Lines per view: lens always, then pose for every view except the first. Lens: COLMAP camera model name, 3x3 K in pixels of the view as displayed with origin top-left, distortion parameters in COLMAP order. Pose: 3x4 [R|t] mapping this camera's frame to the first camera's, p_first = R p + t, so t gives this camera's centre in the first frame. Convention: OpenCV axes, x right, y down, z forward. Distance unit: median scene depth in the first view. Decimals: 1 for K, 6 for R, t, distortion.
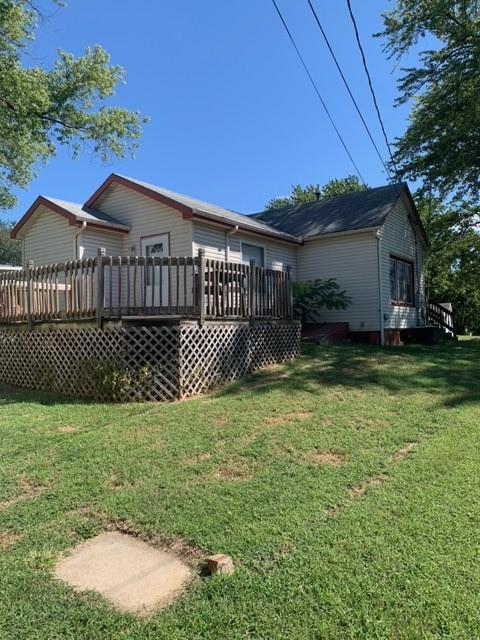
lens RADIAL K [[490.7, 0, 240.3], [0, 490.7, 320.5], [0, 0, 1]] dist [0.011076, -0.016490]
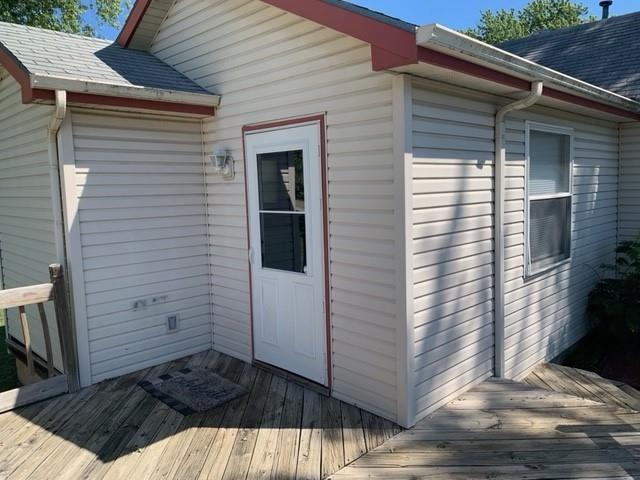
lens RADIAL K [[490.7, 0, 318.4], [0, 490.7, 238.4], [0, 0, 1]] dist [0.011076, -0.016490]
pose [[0.987013, 0.013264, -0.160090, -0.093381], [0.009632, 0.989906, 0.141397, -0.140742], [0.160350, -0.141103, 0.976923, 0.657848]]
